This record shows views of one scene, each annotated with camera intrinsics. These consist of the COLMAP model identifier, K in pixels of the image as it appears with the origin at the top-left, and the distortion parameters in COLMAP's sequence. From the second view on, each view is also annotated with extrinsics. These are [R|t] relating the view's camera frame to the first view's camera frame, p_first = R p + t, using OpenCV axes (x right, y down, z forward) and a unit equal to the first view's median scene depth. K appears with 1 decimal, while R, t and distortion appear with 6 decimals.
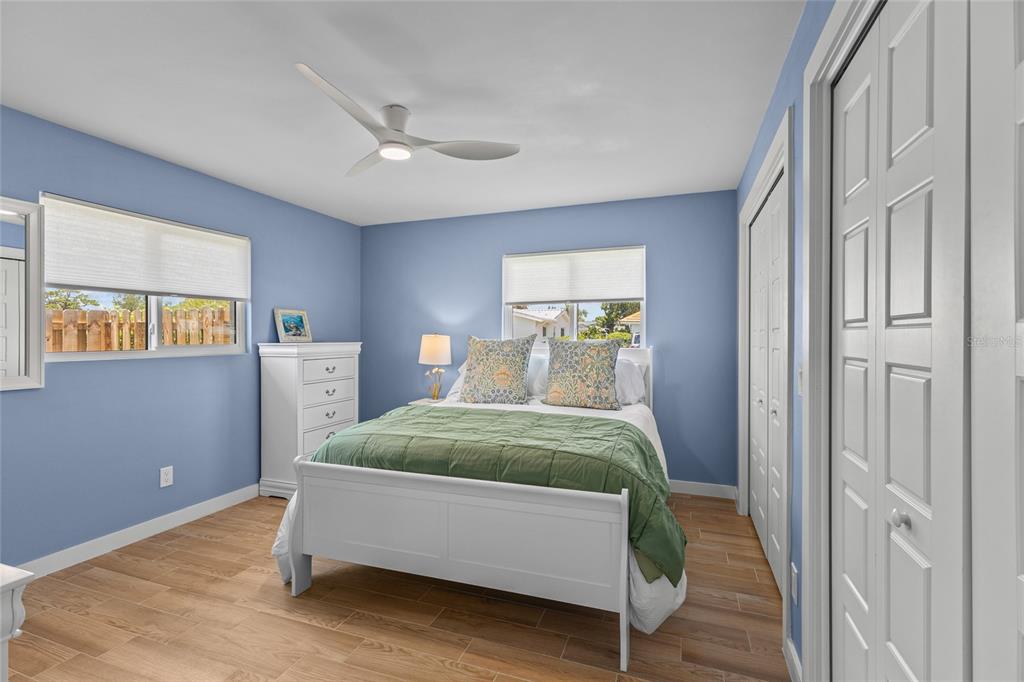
lens RADIAL K [[471.2, 0, 510.0], [0, 471.2, 338.9], [0, 0, 1]] dist [0.004602, 0.000430]
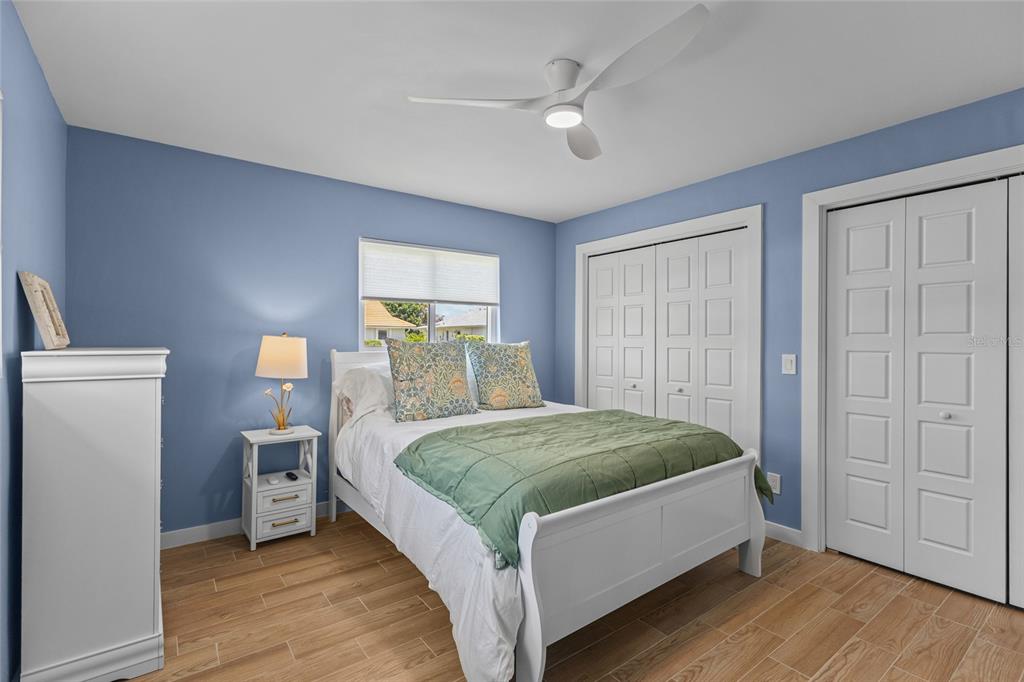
lens RADIAL K [[471.2, 0, 510.0], [0, 471.2, 338.9], [0, 0, 1]] dist [0.004602, 0.000430]
pose [[0.546745, 0.003581, 0.837292, -0.700052], [-0.002858, 0.999993, -0.002411, -0.003112], [-0.837295, -0.001075, 0.546751, 0.439524]]
